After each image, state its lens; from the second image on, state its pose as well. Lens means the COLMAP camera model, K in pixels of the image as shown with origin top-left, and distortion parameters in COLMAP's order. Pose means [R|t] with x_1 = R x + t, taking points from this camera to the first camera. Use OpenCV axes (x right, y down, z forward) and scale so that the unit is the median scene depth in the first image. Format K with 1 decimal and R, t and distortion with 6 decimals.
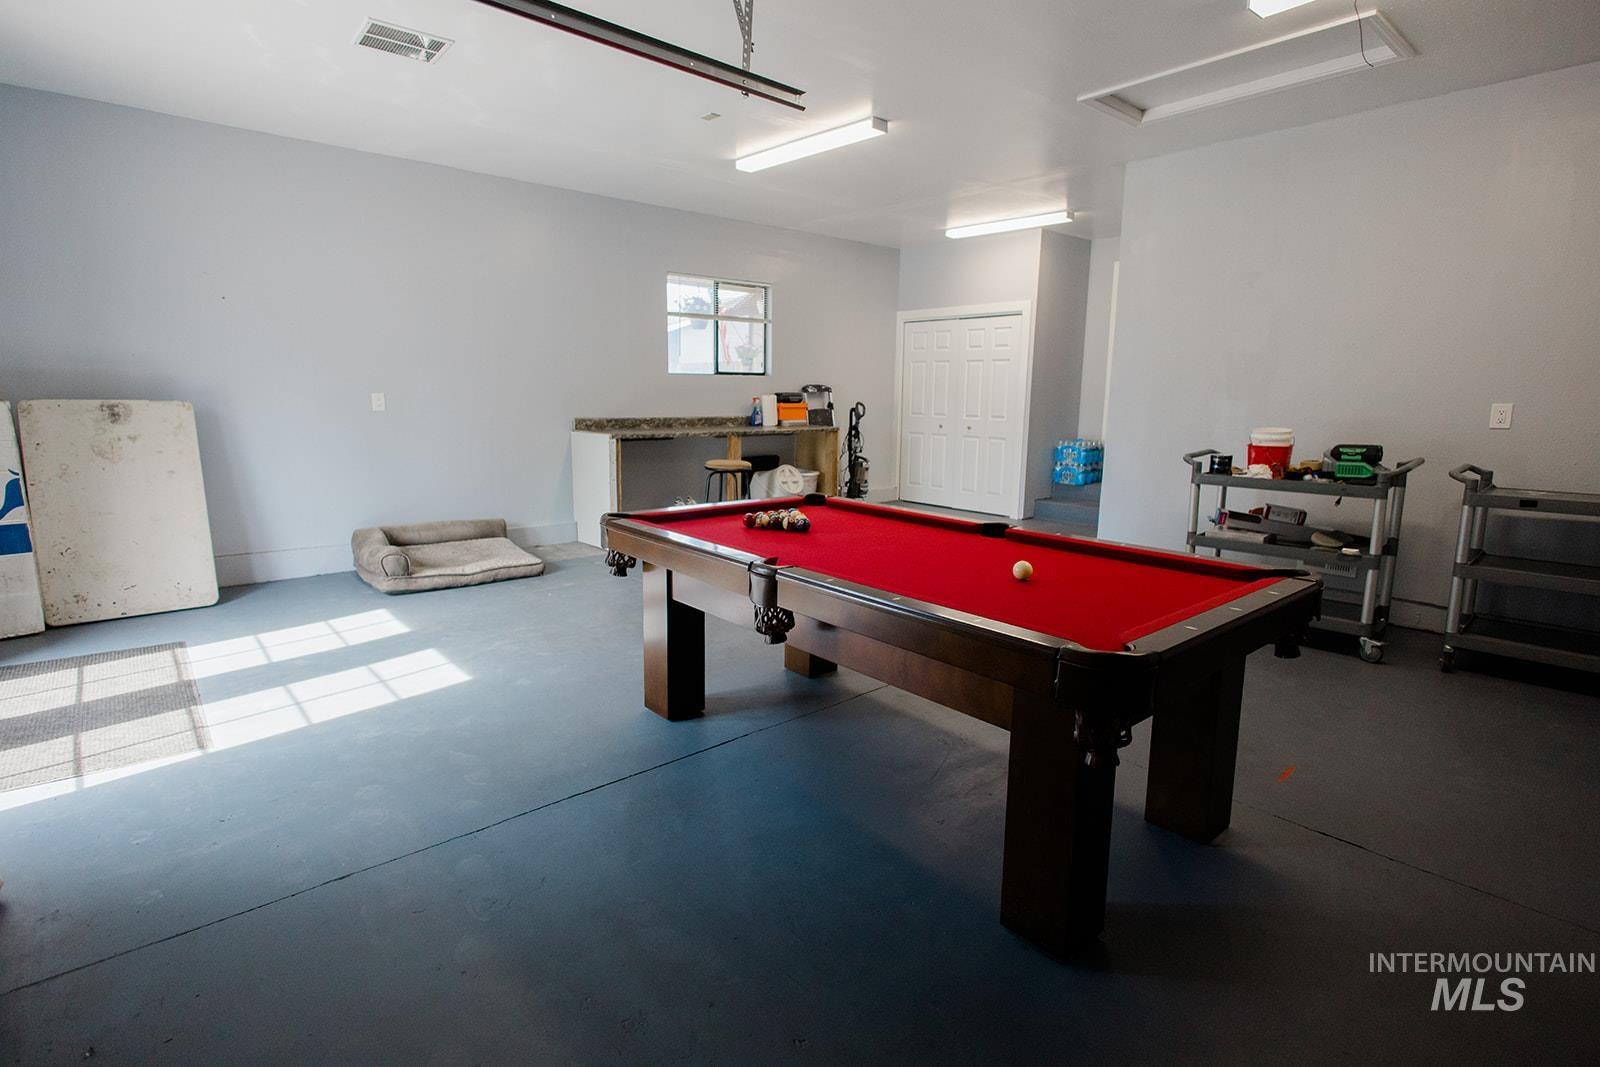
lens RADIAL K [[772.8, 0, 776.2], [0, 772.8, 507.5], [0, 0, 1]] dist [0.002708, 0.000610]
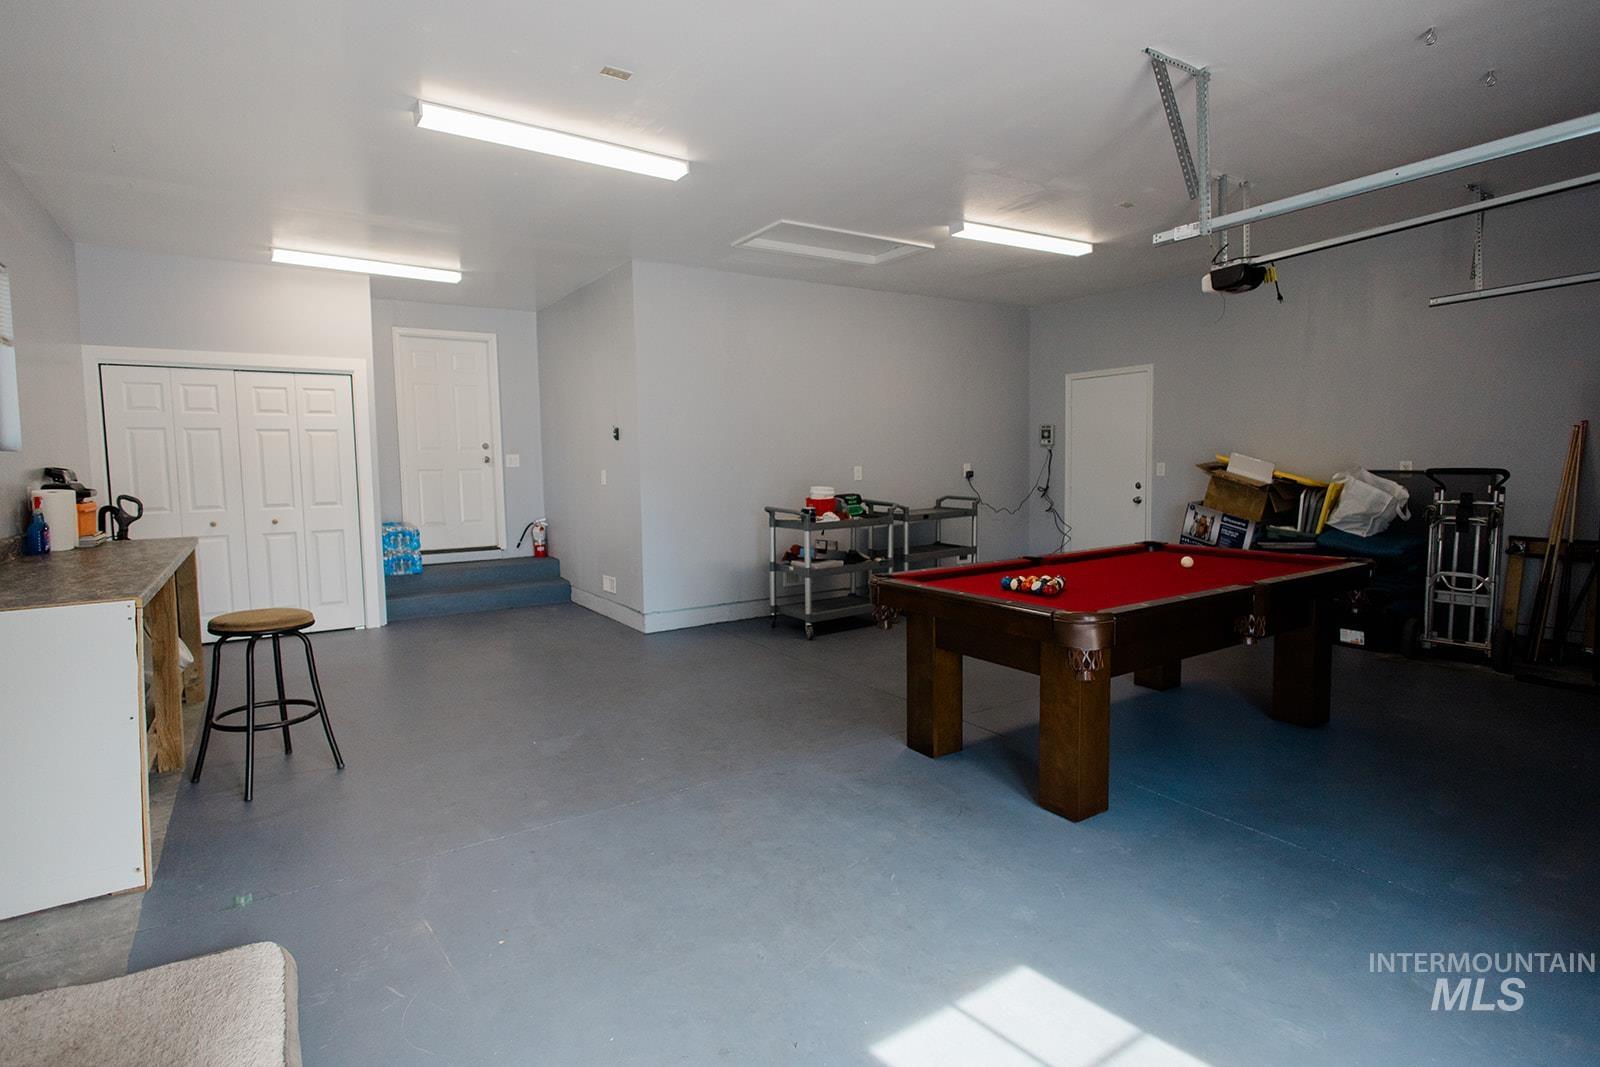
lens RADIAL K [[767.0, 0, 801.9], [0, 767.0, 517.6], [0, 0, 1]] dist [0.000406, 0.000580]
pose [[0.150244, -0.086843, 0.984827, -0.623304], [0.166090, 0.984194, 0.061449, -0.113948], [-0.974598, 0.154337, 0.162293, 0.661261]]
